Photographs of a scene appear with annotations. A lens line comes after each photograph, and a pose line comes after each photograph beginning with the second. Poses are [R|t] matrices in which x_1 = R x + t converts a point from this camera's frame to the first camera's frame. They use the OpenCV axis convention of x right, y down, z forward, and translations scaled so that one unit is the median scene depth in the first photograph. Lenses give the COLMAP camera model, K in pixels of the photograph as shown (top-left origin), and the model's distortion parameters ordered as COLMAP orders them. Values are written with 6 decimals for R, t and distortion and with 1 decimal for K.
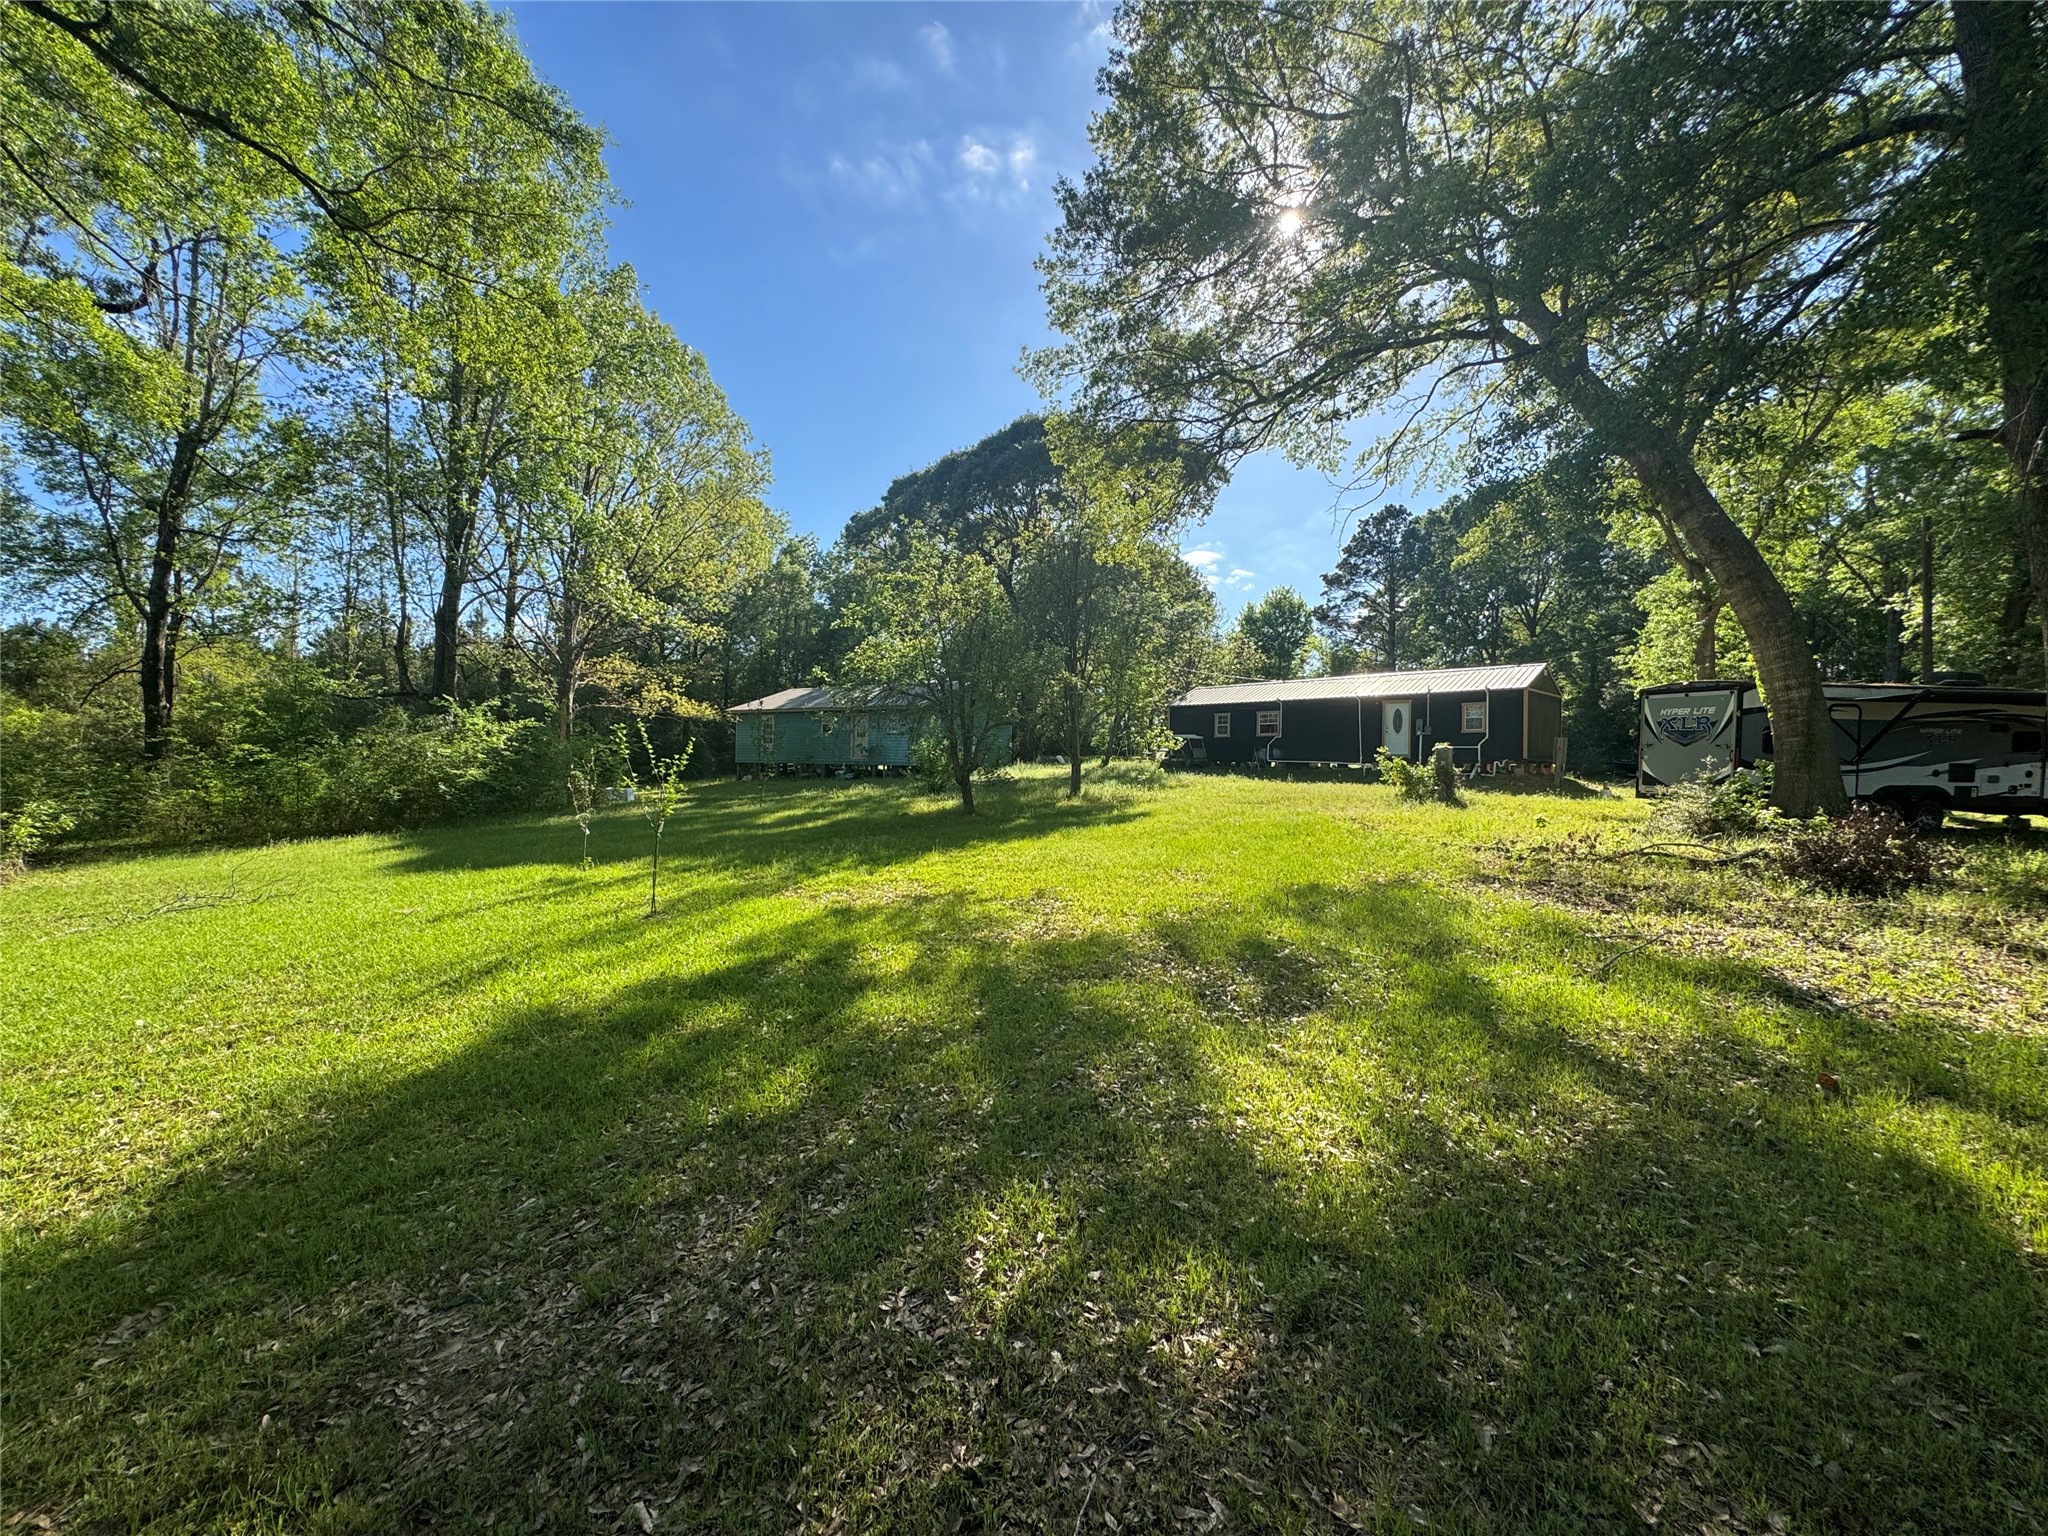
lens RADIAL K [[816.0, 0, 1025.7], [0, 816.0, 767.5], [0, 0, 1]] dist [-0.005604, 0.001181]
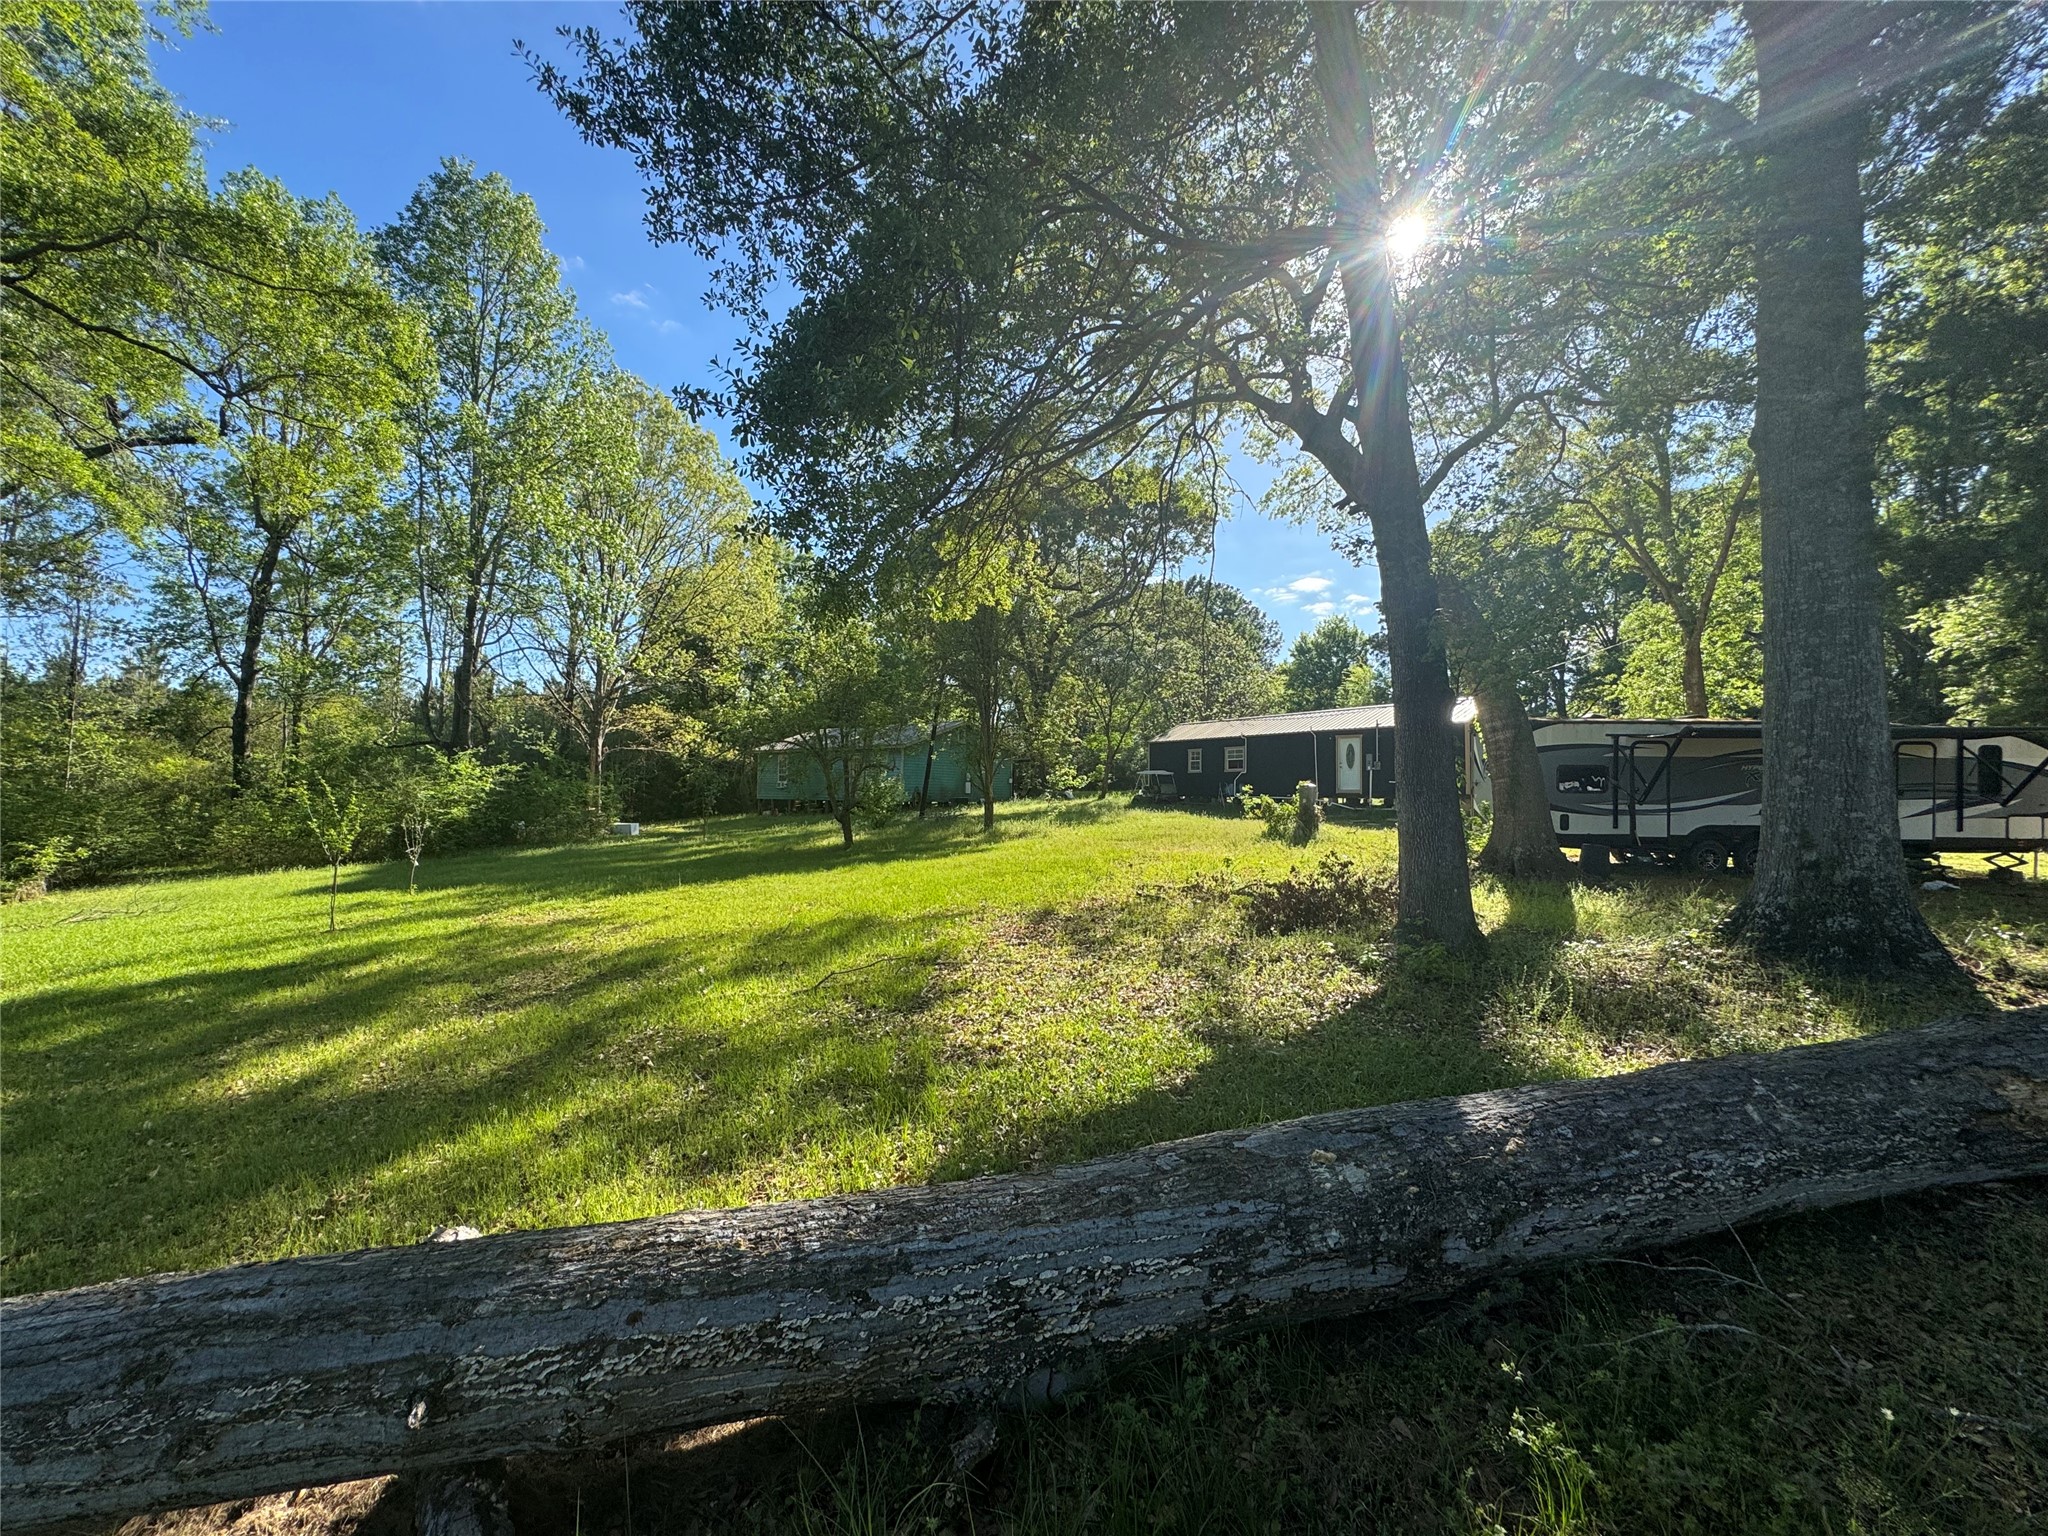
lens RADIAL K [[816.0, 0, 1043.9], [0, 816.0, 766.6], [0, 0, 1]] dist [-0.005604, 0.001181]
pose [[0.990819, -0.007945, -0.134960, 0.748290], [0.002634, 0.999217, -0.039487, -0.021113], [0.135168, 0.038769, 0.990064, -0.097064]]
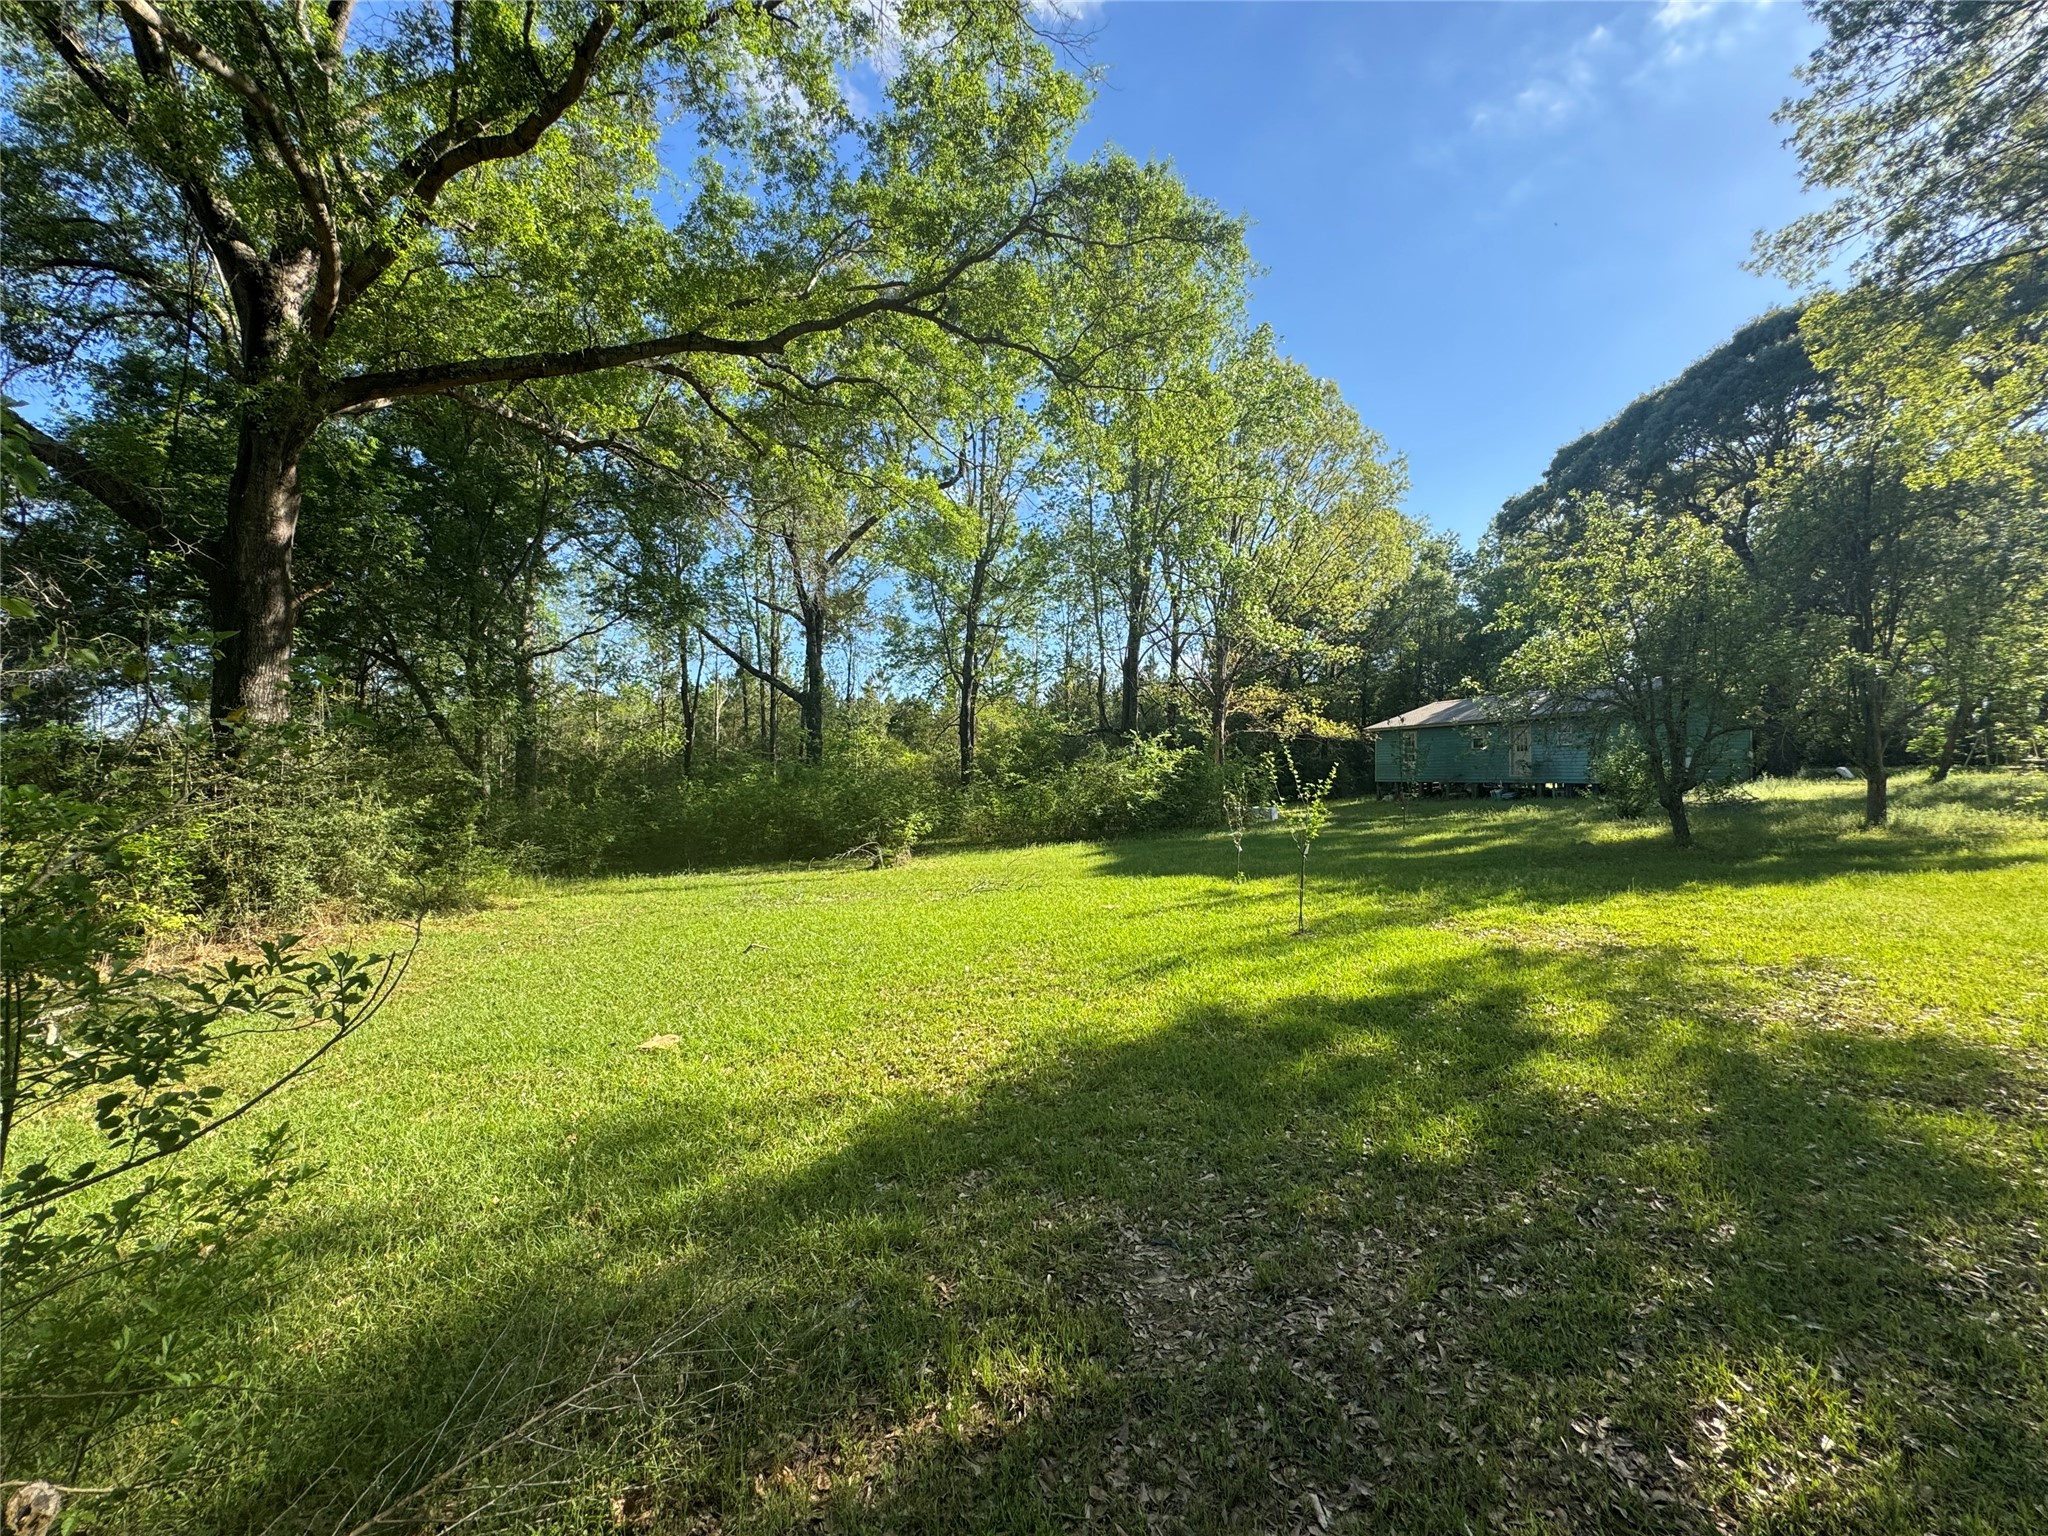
lens RADIAL K [[816.0, 0, 1024.8], [0, 816.0, 770.3], [0, 0, 1]] dist [-0.005604, 0.001181]
pose [[0.733415, -0.020516, -0.679471, -0.000635], [0.007093, 0.999721, -0.022530, -0.003730], [0.679744, 0.011704, 0.733356, -0.006915]]
